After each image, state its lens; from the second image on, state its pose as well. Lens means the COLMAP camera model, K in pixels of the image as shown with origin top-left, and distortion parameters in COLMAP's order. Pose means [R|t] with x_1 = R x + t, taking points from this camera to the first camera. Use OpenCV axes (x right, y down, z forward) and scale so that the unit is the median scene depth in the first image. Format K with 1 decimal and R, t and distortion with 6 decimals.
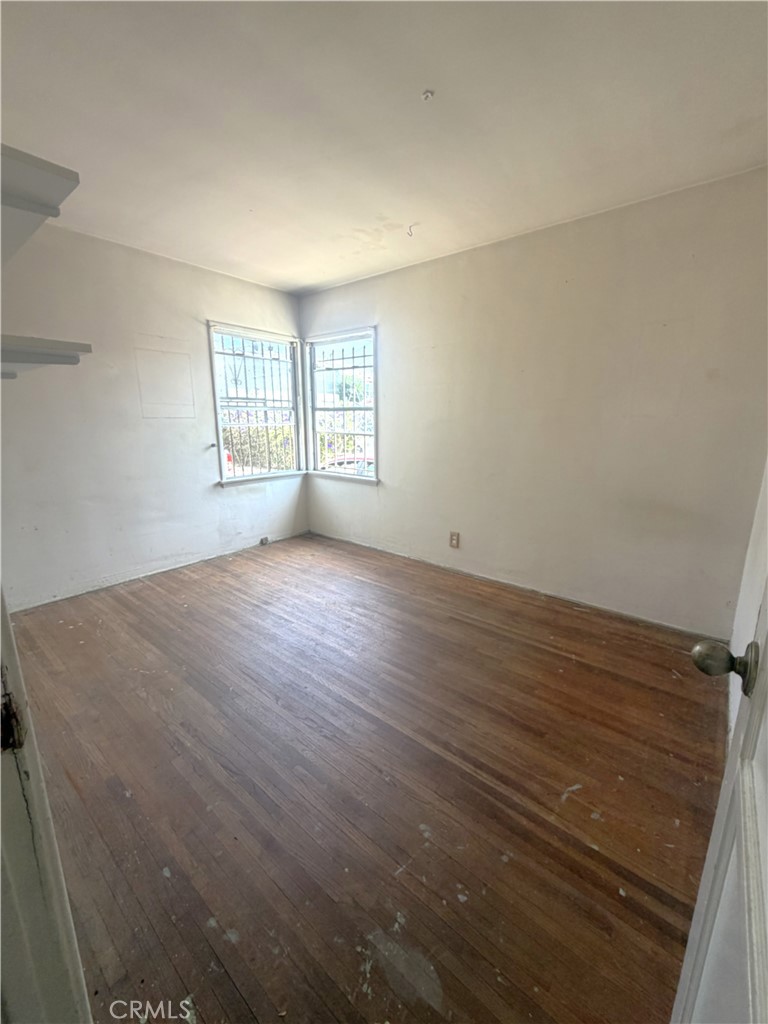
lens RADIAL K [[408.4, 0, 385.7], [0, 408.4, 508.1], [0, 0, 1]] dist [0.001767, 0.000332]
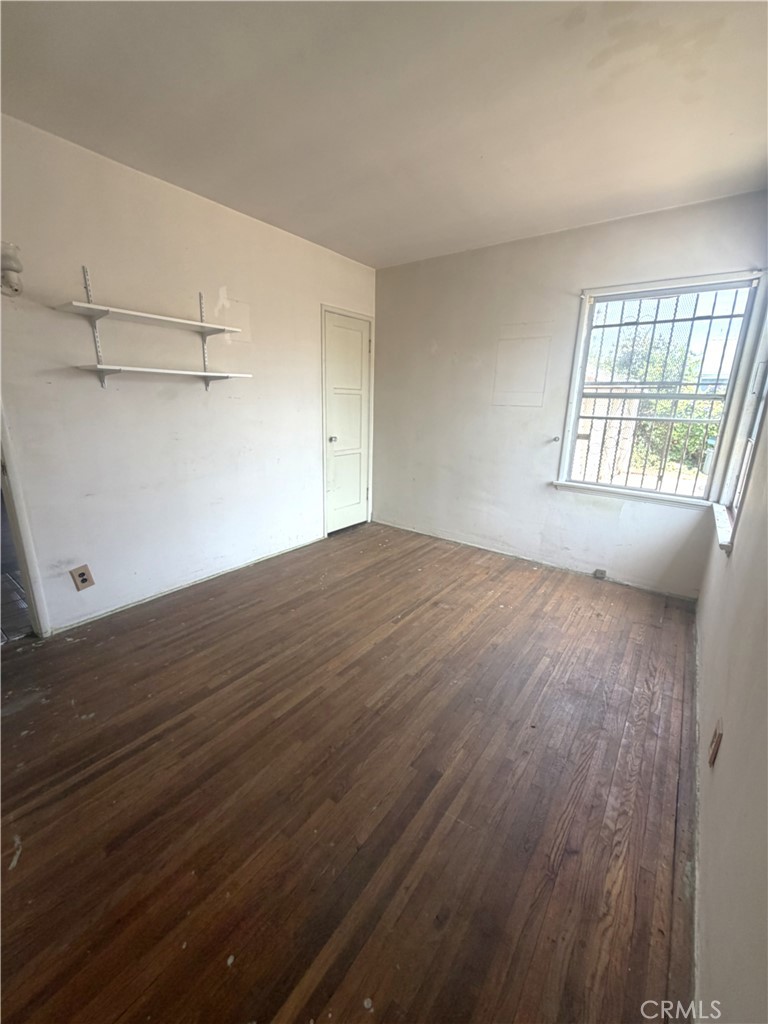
lens RADIAL K [[408.4, 0, 385.7], [0, 408.4, 508.1], [0, 0, 1]] dist [0.001767, 0.000332]
pose [[0.040078, 0.255674, -0.965932, 0.517531], [-0.245179, 0.939671, 0.238550, -0.157420], [0.968649, 0.227265, 0.100346, 0.695738]]
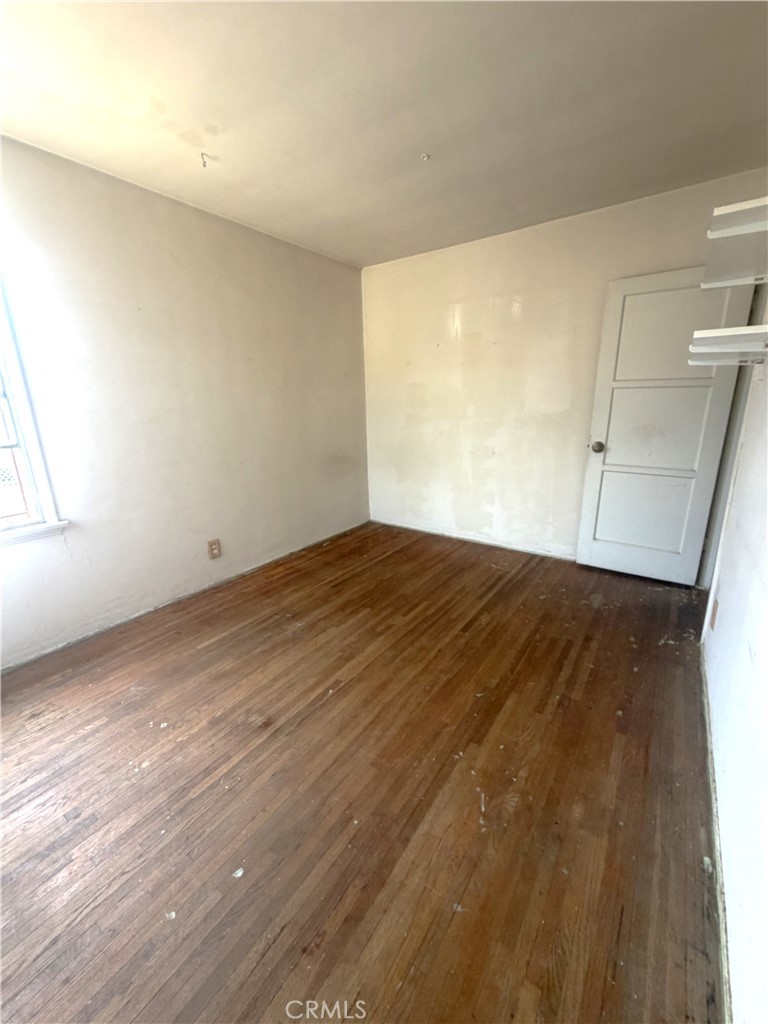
lens RADIAL K [[408.4, 0, 385.7], [0, 408.4, 508.1], [0, 0, 1]] dist [0.001767, 0.000332]
pose [[-0.064938, -0.260290, 0.963344, -0.737063], [0.242673, 0.932282, 0.268255, -0.162605], [-0.967932, 0.251198, 0.002624, 0.704081]]
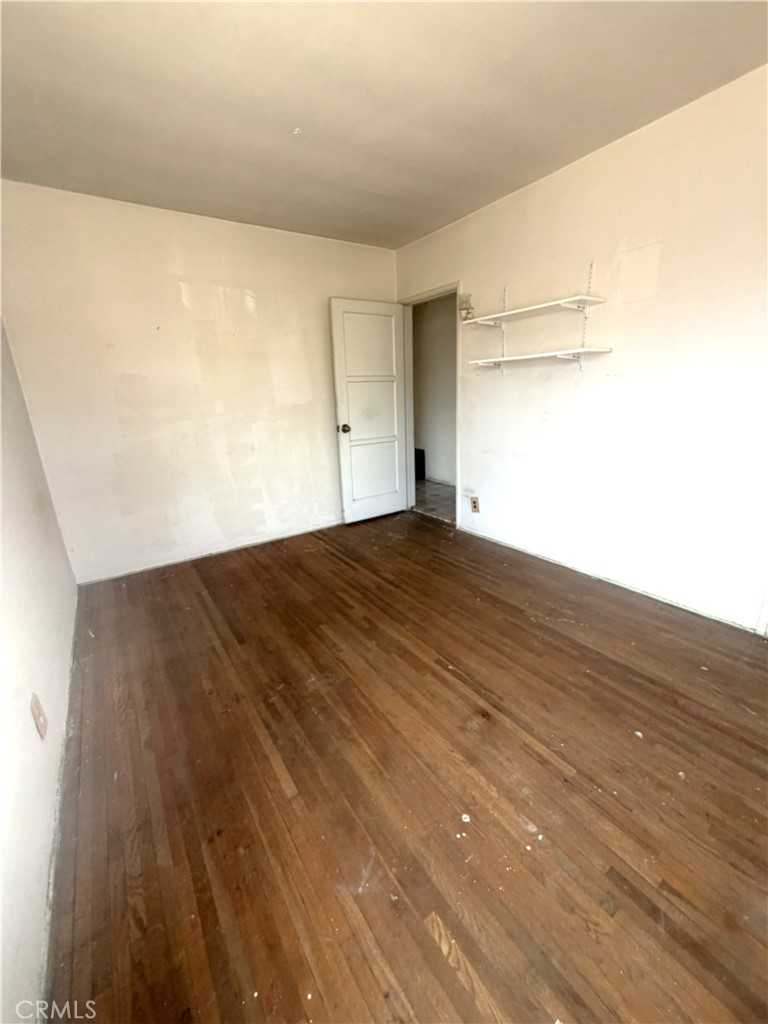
lens RADIAL K [[408.4, 0, 385.7], [0, 408.4, 508.1], [0, 0, 1]] dist [0.001767, 0.000332]
pose [[-0.959659, -0.044287, 0.277657, -0.283603], [0.099122, 0.870827, 0.481493, -0.284328], [-0.263115, 0.489591, -0.831307, 1.278003]]
